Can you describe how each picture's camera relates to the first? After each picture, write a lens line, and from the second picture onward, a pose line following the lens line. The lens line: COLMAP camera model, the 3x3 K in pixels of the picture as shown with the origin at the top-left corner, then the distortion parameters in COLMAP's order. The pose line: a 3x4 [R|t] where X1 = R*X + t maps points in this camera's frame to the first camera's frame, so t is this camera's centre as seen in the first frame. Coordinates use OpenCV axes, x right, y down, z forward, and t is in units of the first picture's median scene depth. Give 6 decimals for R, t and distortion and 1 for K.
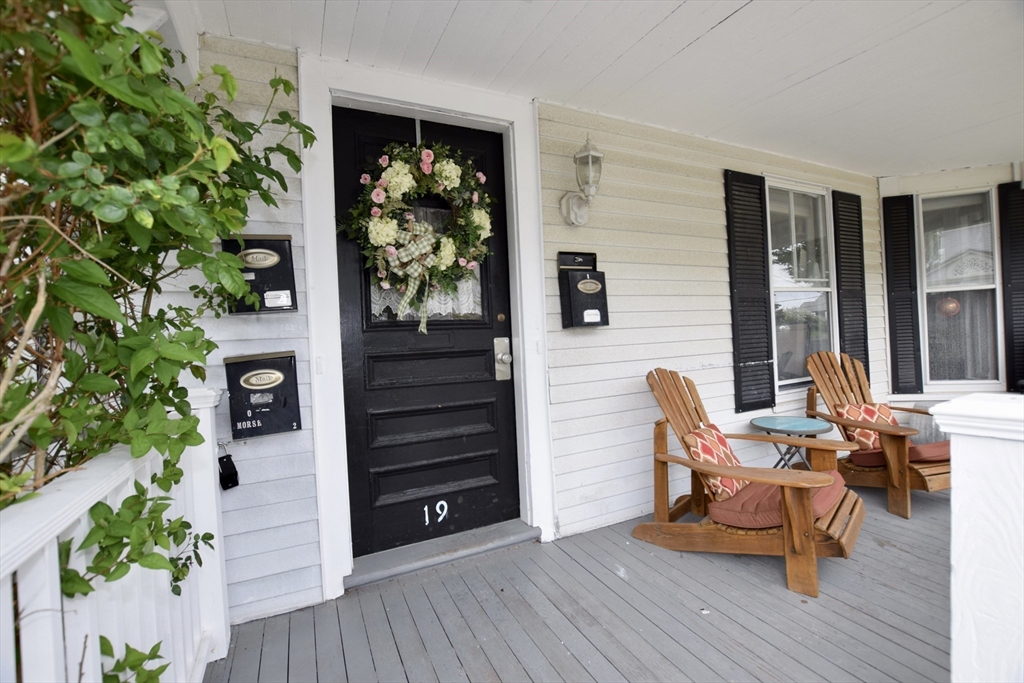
lens RADIAL K [[450.7, 0, 512.6], [0, 450.7, 345.1], [0, 0, 1]] dist [-0.034424, 0.005758]
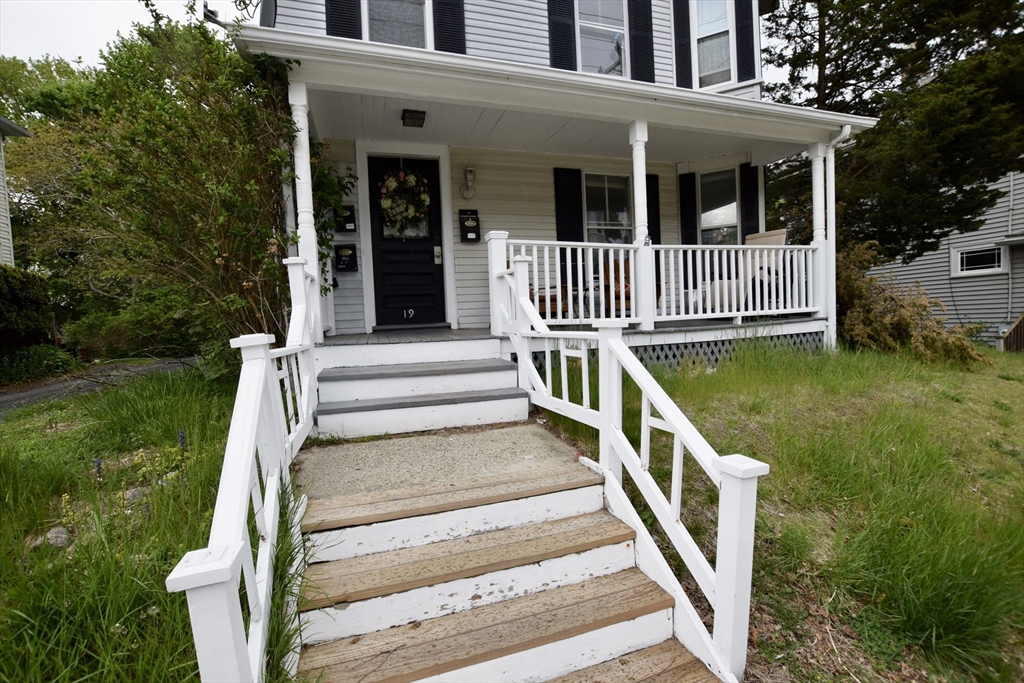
lens RADIAL K [[450.7, 0, 512.6], [0, 450.7, 345.1], [0, 0, 1]] dist [-0.034424, 0.005758]
pose [[0.989800, 0.010455, -0.142083, 0.786177], [-0.003462, 0.998774, 0.049376, 0.425987], [0.142425, -0.048381, 0.988622, -1.472223]]
